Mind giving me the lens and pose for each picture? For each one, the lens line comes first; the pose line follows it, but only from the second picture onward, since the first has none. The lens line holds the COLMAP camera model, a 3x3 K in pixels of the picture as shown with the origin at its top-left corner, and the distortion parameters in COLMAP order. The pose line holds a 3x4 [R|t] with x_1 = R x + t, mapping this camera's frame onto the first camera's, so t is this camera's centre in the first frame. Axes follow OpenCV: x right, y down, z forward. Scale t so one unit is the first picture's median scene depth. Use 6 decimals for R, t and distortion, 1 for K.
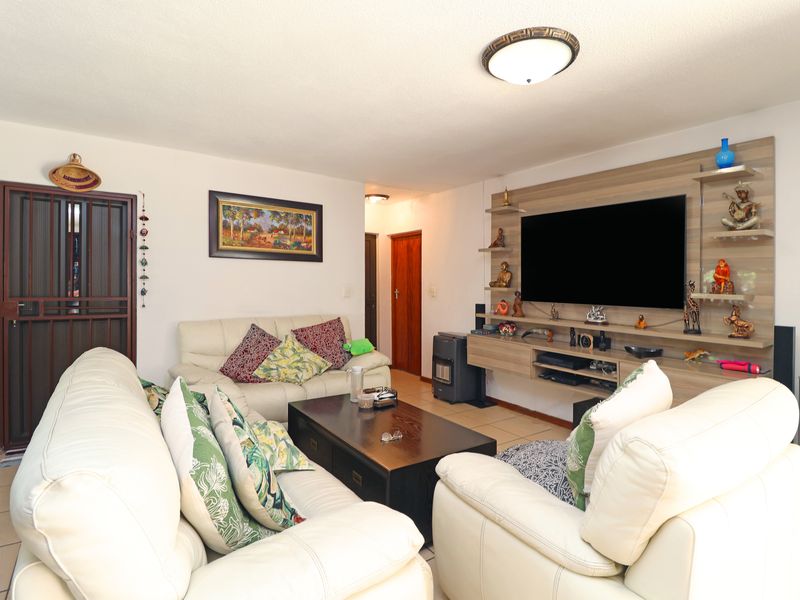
lens RADIAL K [[416.2, 0, 398.4], [0, 416.2, 283.4], [0, 0, 1]] dist [-0.005591, -0.011690]
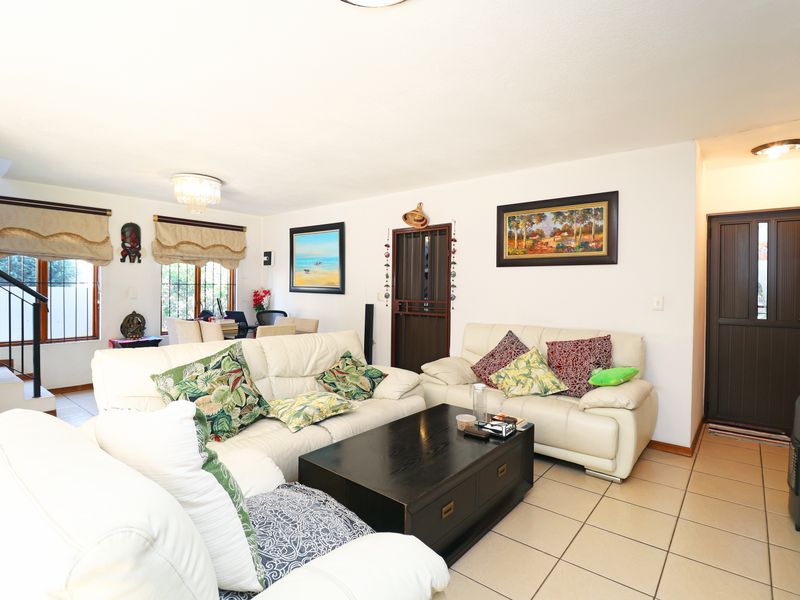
lens RADIAL K [[416.2, 0, 399.9], [0, 416.2, 296.2], [0, 0, 1]] dist [-0.005591, -0.011690]
pose [[0.256929, 0.010874, -0.966369, 0.522416], [-0.004445, 0.999939, 0.010070, 0.004004], [0.966420, 0.001708, 0.256962, 0.449523]]
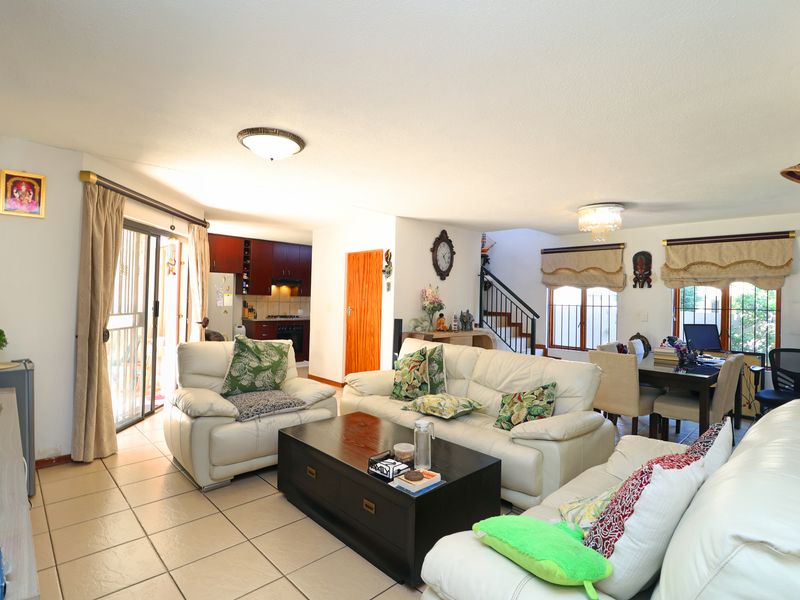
lens RADIAL K [[416.2, 0, 403.2], [0, 416.2, 298.6], [0, 0, 1]] dist [-0.005591, -0.011690]
pose [[-0.987831, -0.037536, -0.150935, 0.034032], [-0.036649, 0.999291, -0.008654, -0.007205], [0.151153, -0.003017, -0.988506, 1.286344]]
